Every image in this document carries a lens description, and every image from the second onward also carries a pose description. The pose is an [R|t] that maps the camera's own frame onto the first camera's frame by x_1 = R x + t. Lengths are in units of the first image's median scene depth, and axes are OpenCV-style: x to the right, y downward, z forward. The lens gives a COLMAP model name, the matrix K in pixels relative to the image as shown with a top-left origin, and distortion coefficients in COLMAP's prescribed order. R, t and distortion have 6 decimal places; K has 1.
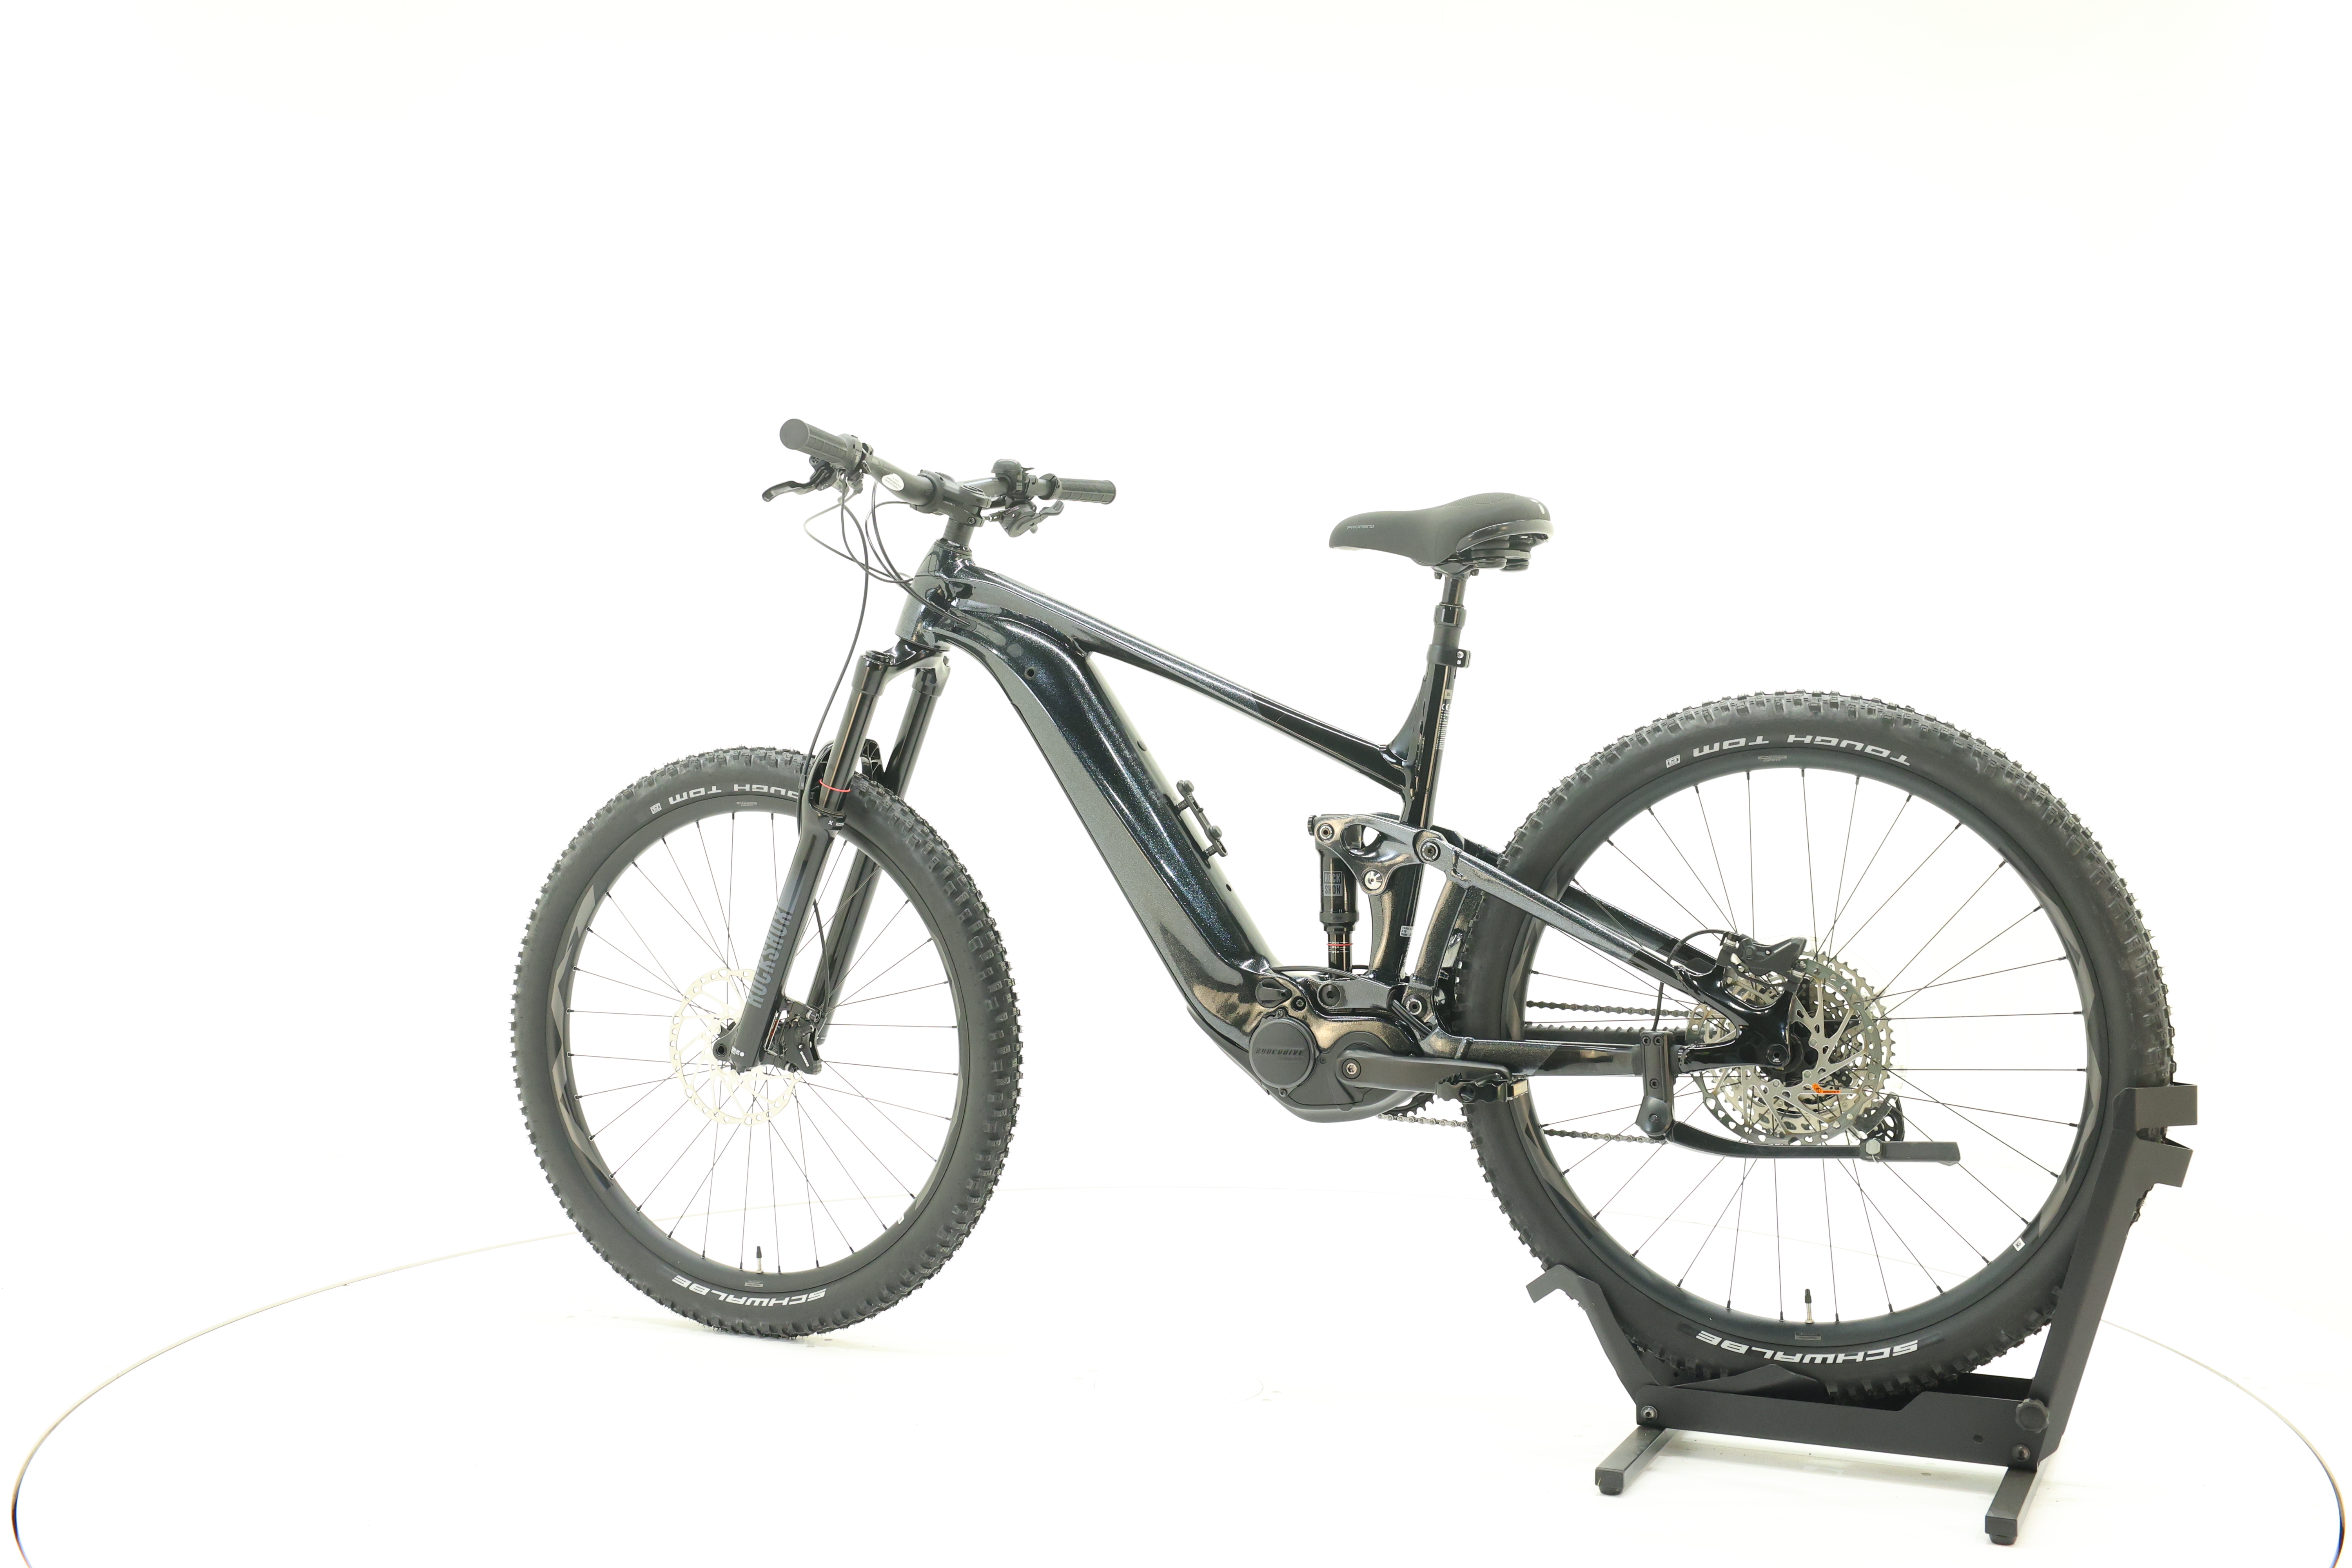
lens RADIAL K [[2520.7, 0, 1181.3], [0, 2520.7, 772.3], [0, 0, 1]] dist [0.005776, 0.000000]
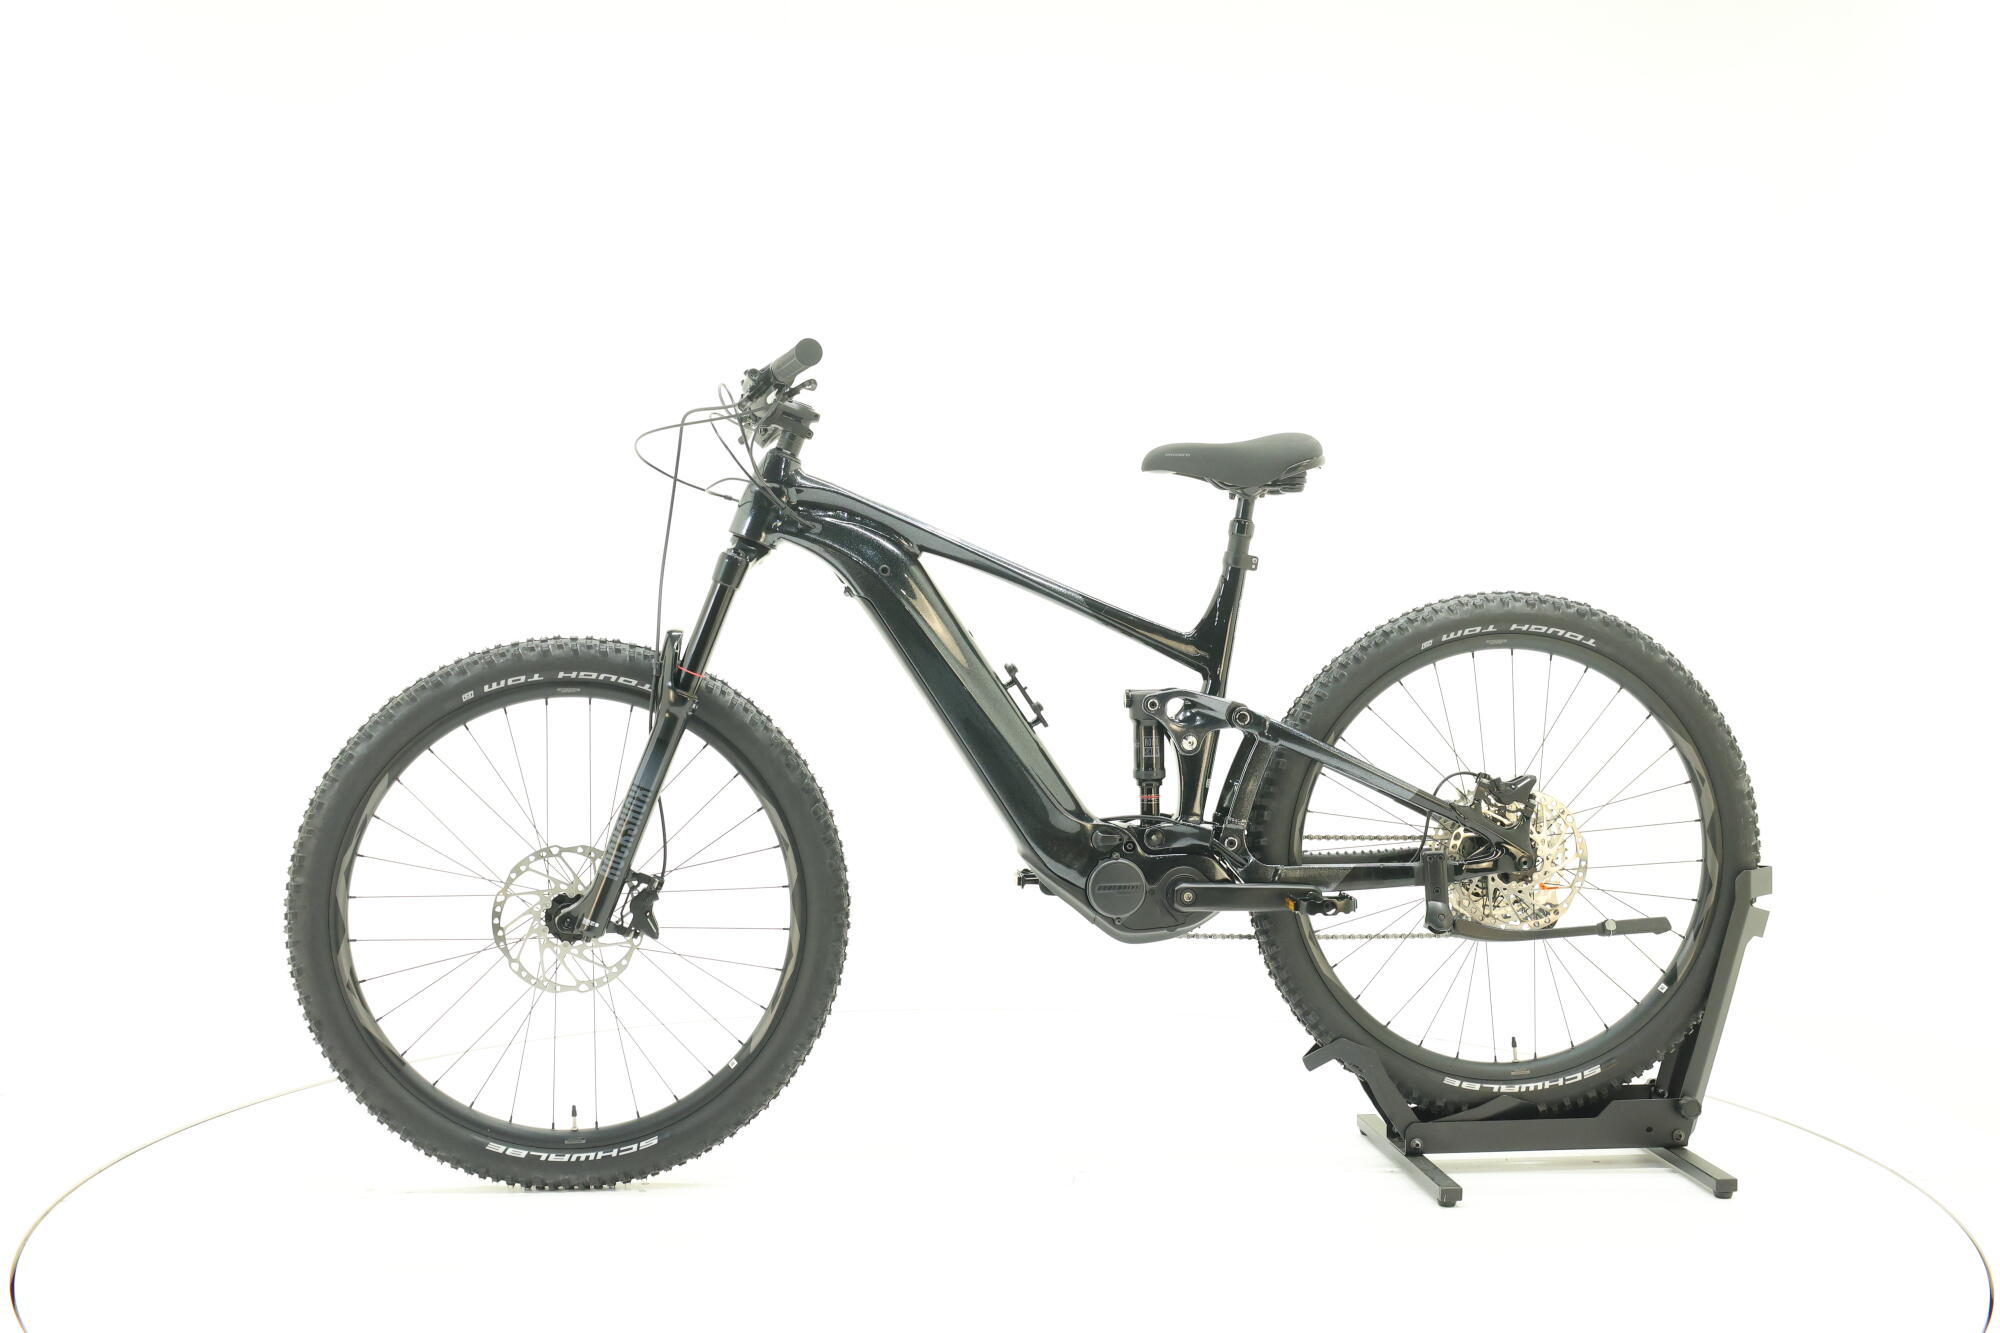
lens RADIAL K [[2143.5, 0, 1001.3], [0, 2143.5, 669.6], [0, 0, 1]] dist [0.005776, 0.000000]
pose [[0.861982, -0.010447, 0.506831, -0.532259], [0.008565, 0.999945, 0.006044, 0.000039], [-0.506866, -0.000869, 0.862024, 0.145113]]
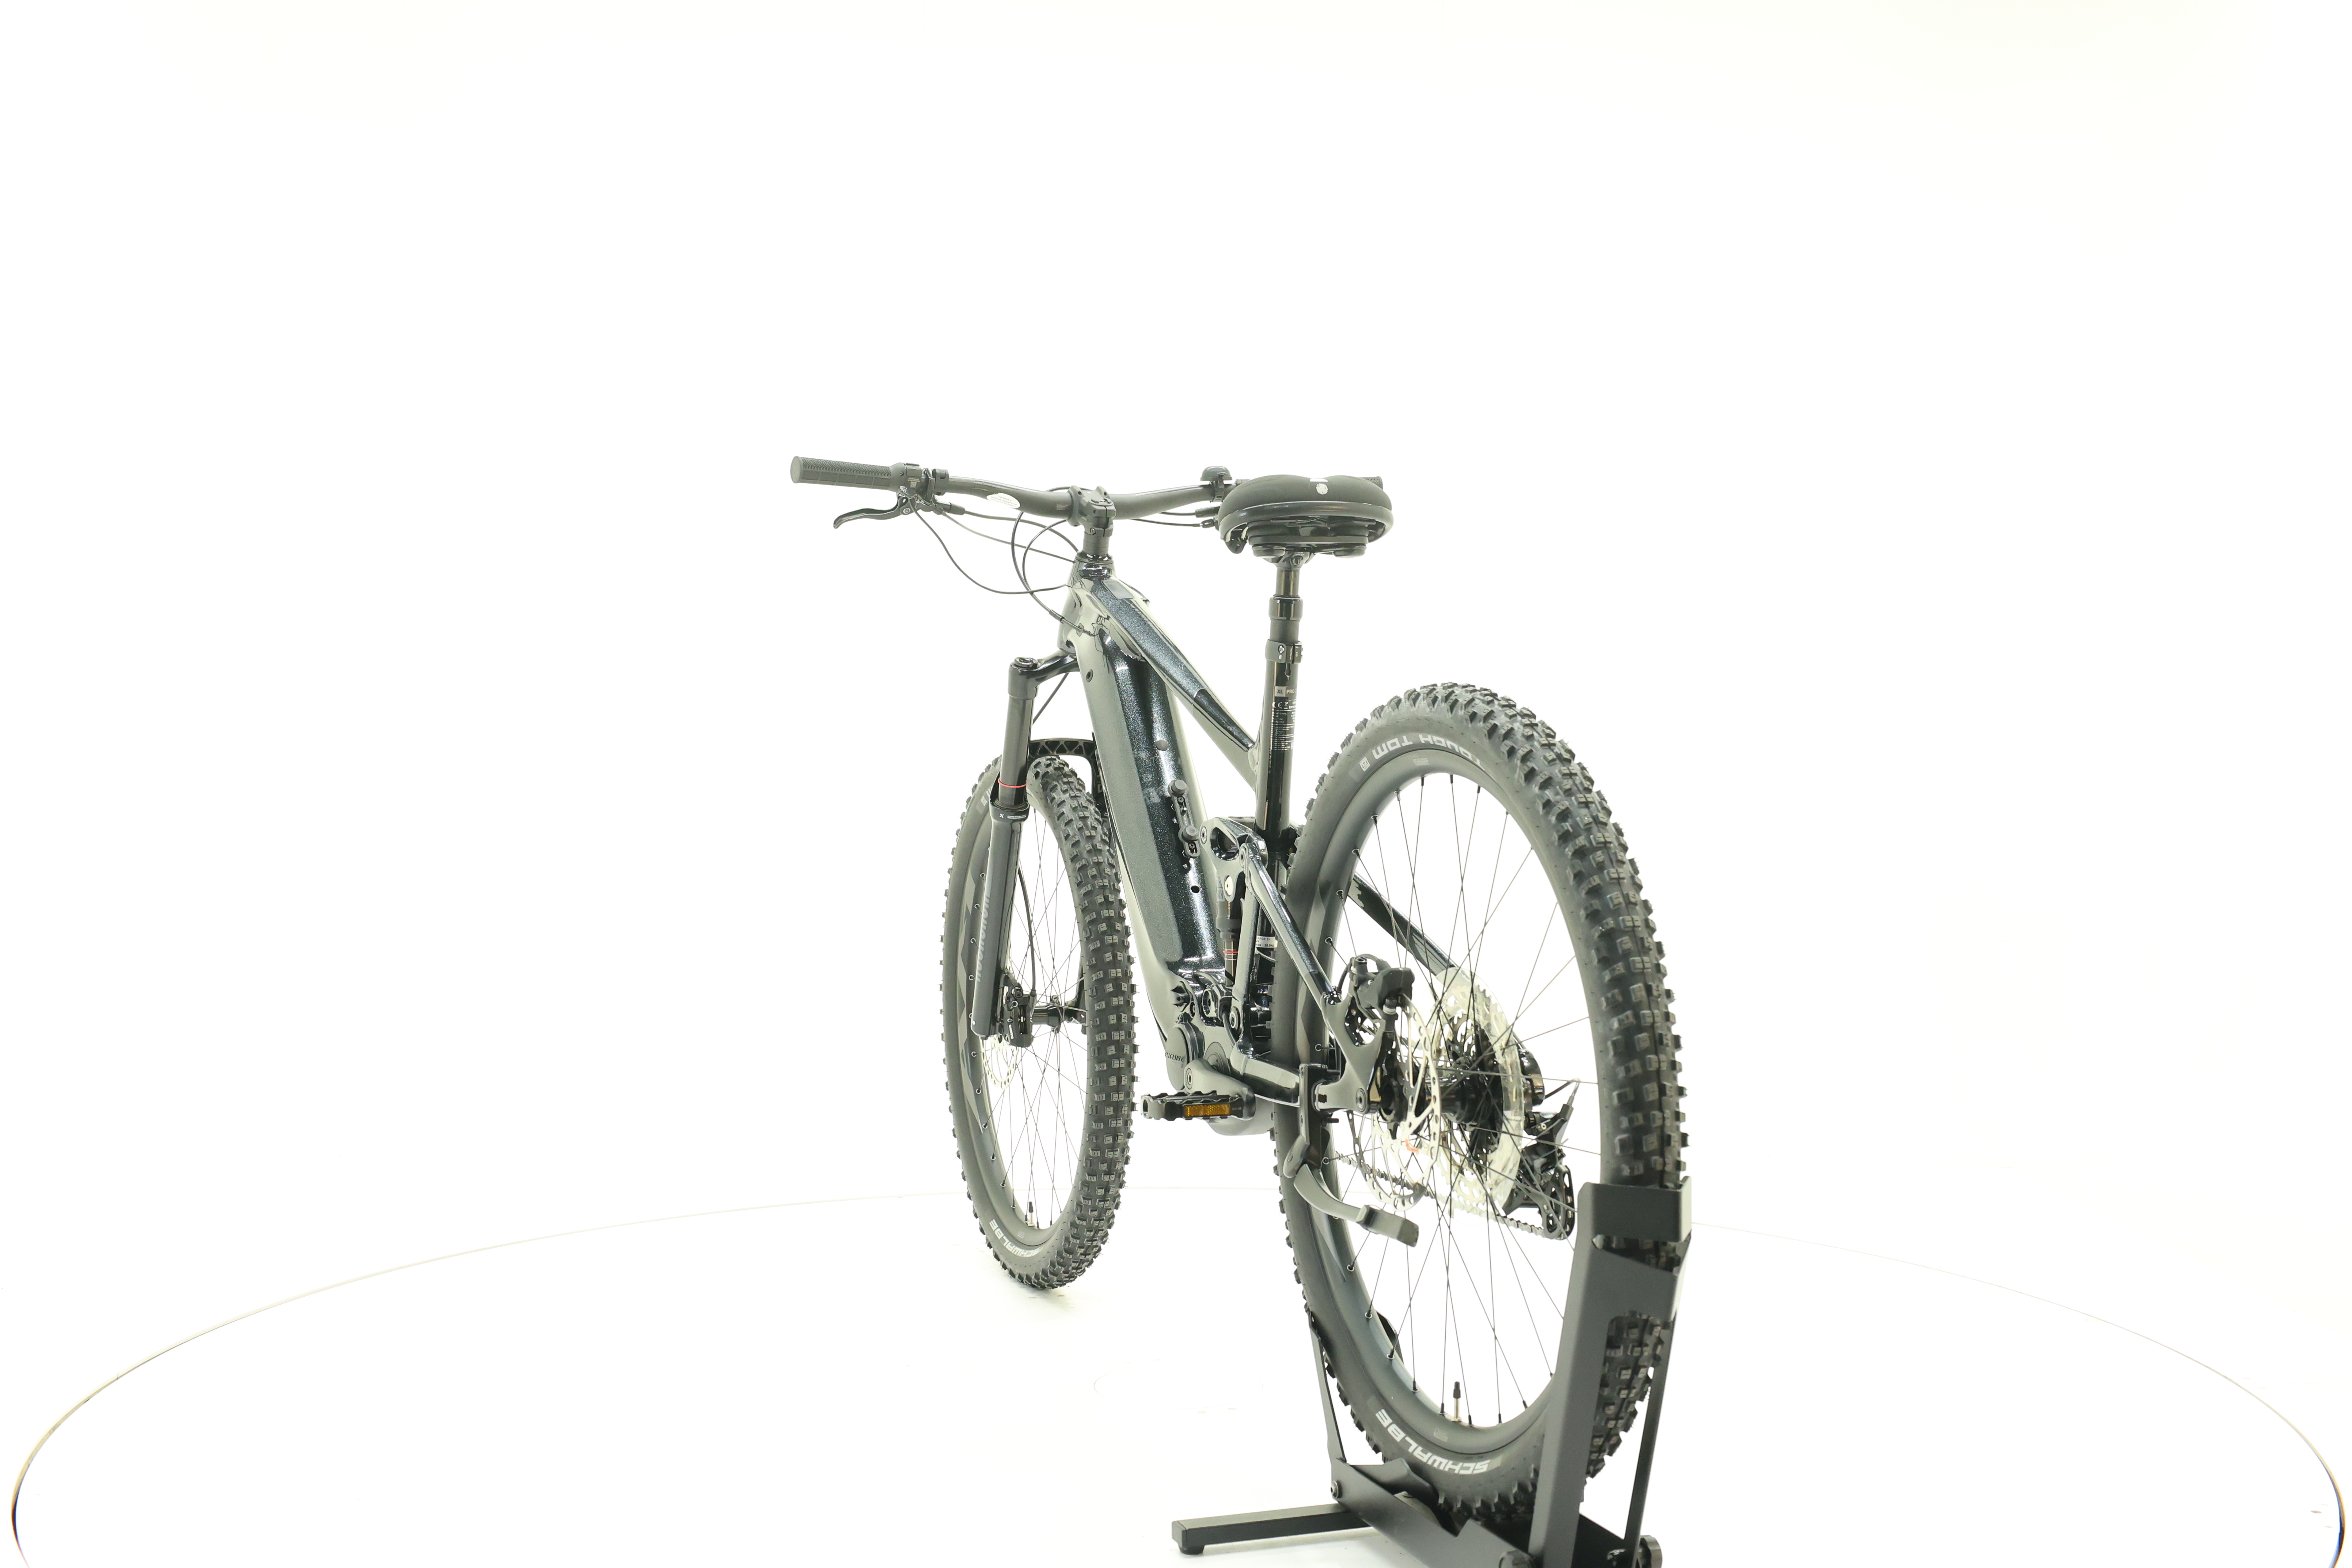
lens RADIAL K [[2520.7, 0, 1184.8], [0, 2520.7, 773.4], [0, 0, 1]] dist [0.005776, 0.000000]
pose [[0.702853, 0.011586, -0.711241, 0.745607], [-0.013614, 0.999903, 0.002835, -0.002580], [0.711205, 0.007690, 0.702943, 0.312625]]
